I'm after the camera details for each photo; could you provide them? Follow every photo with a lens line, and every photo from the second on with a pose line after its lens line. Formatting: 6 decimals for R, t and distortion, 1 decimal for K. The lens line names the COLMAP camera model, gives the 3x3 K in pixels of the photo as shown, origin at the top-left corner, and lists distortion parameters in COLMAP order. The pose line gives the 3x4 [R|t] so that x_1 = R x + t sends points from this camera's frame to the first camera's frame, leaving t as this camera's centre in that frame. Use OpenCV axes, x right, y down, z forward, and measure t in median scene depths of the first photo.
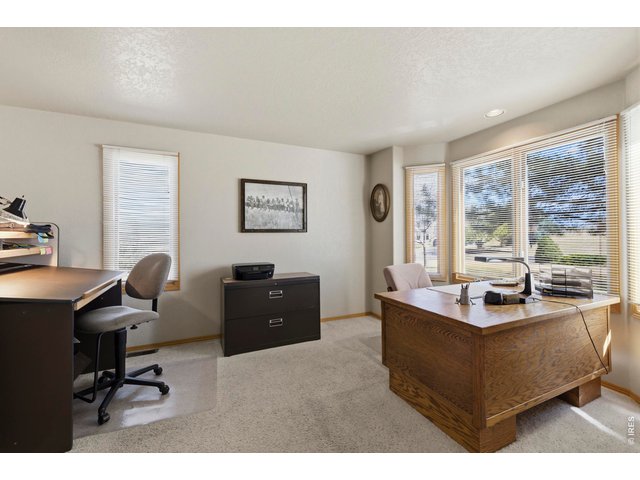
lens RADIAL K [[267.3, 0, 315.6], [0, 267.3, 235.8], [0, 0, 1]] dist [-0.001266, 0.000142]
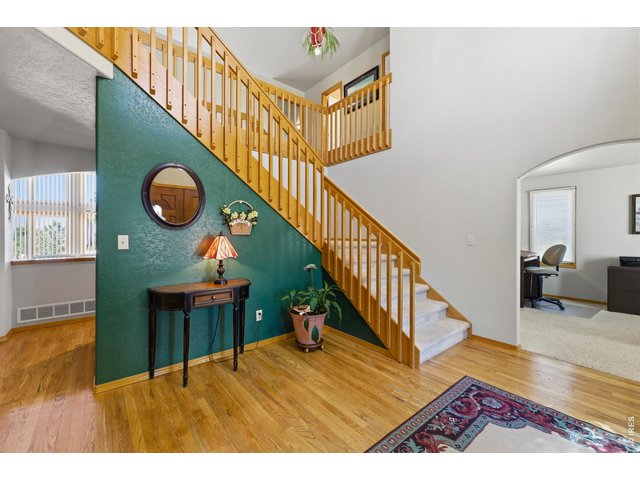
lens RADIAL K [[267.3, 0, 315.6], [0, 267.3, 235.8], [0, 0, 1]] dist [-0.001266, 0.000142]
pose [[0.267043, 0.002209, -0.963682, 0.729271], [-0.003436, 0.999993, 0.001340, 0.000773], [0.963678, 0.002954, 0.267049, -1.111768]]
